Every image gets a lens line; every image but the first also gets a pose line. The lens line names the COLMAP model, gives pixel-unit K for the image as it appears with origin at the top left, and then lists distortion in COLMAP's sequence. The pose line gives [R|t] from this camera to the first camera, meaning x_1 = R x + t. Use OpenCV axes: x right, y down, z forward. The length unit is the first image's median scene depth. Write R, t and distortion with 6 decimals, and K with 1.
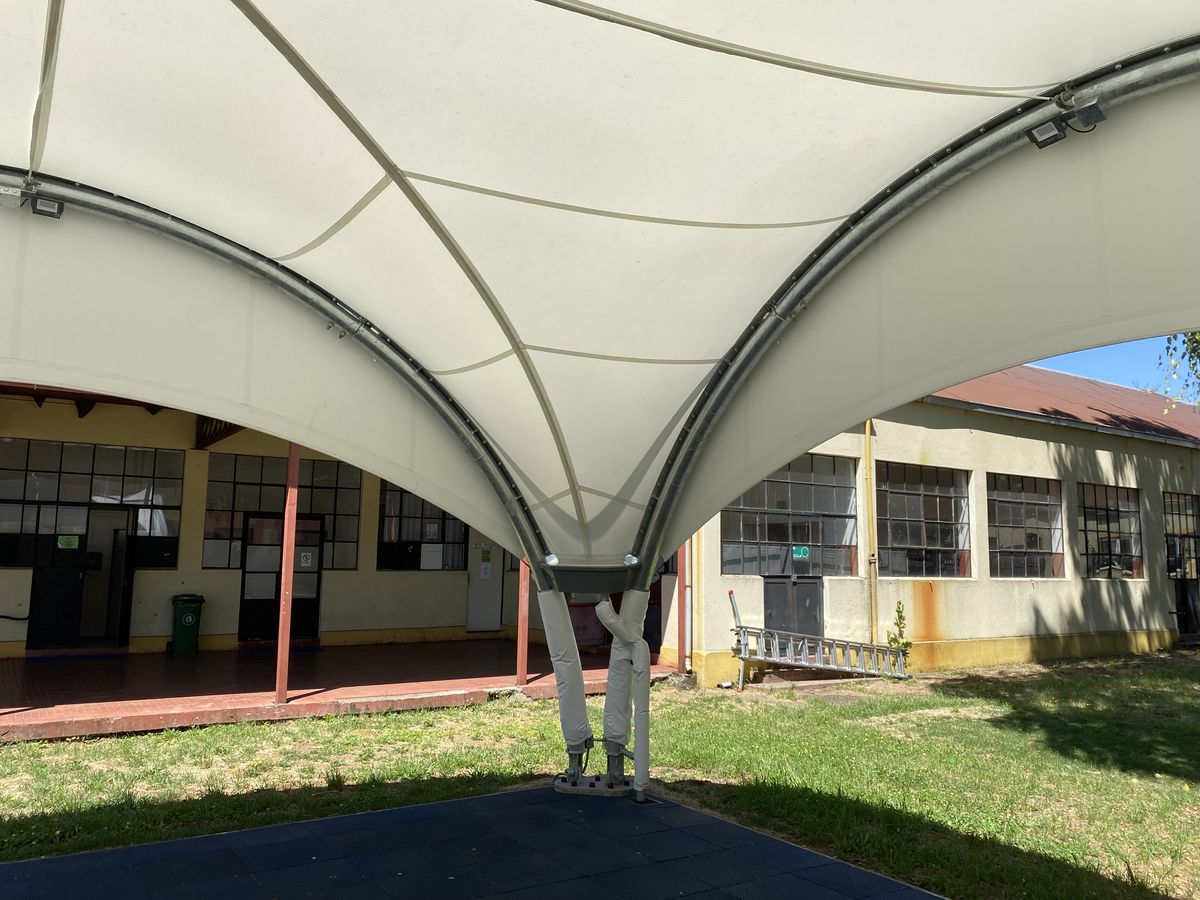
lens RADIAL K [[904.2, 0, 595.4], [0, 904.2, 445.1], [0, 0, 1]] dist [0.043781, -0.013749]
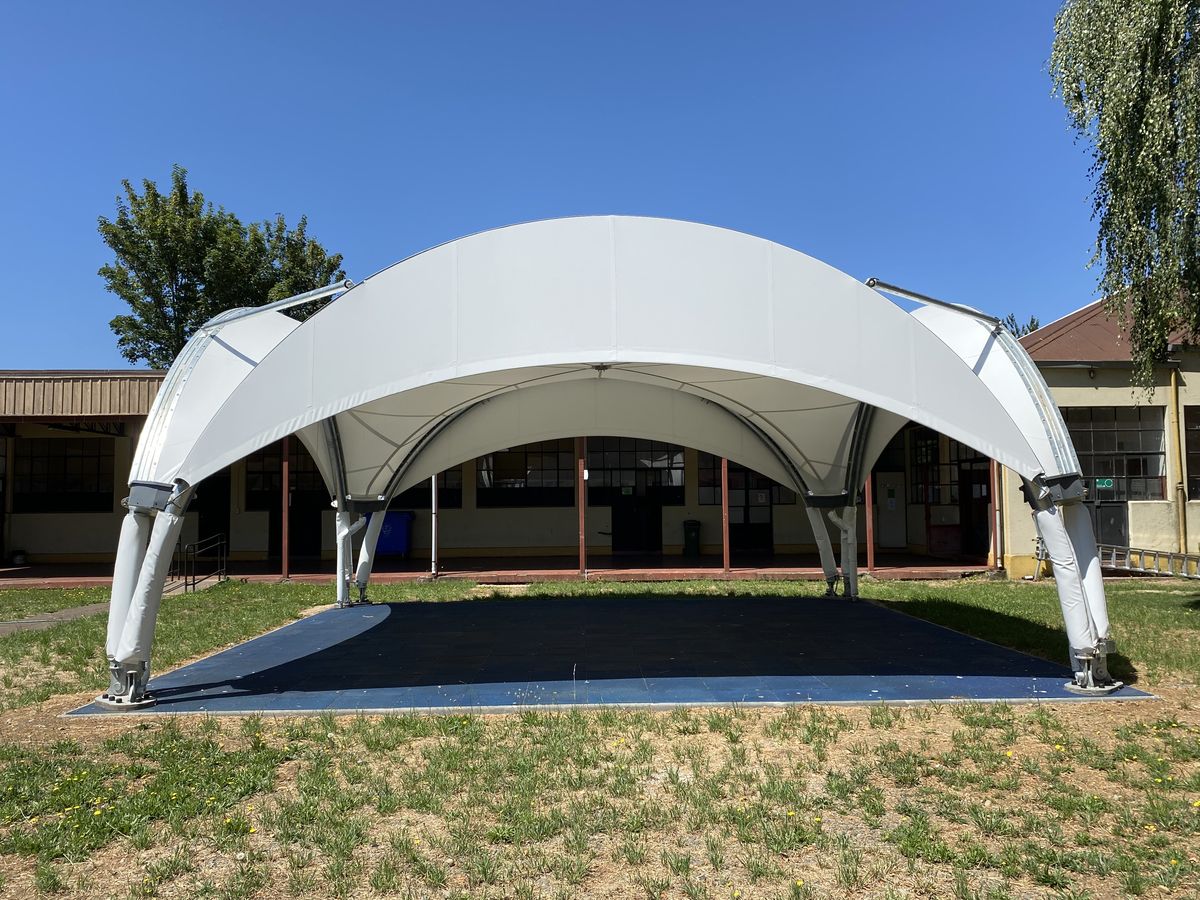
lens RADIAL K [[1125.6, 0, 601.5], [0, 1125.6, 446.0], [0, 0, 1]] dist [-0.023746, -0.010141]
pose [[0.845839, -0.049546, -0.531133, 0.477007], [0.088200, 0.994963, 0.047646, -0.077403], [0.526097, -0.087146, 0.845948, -0.753246]]
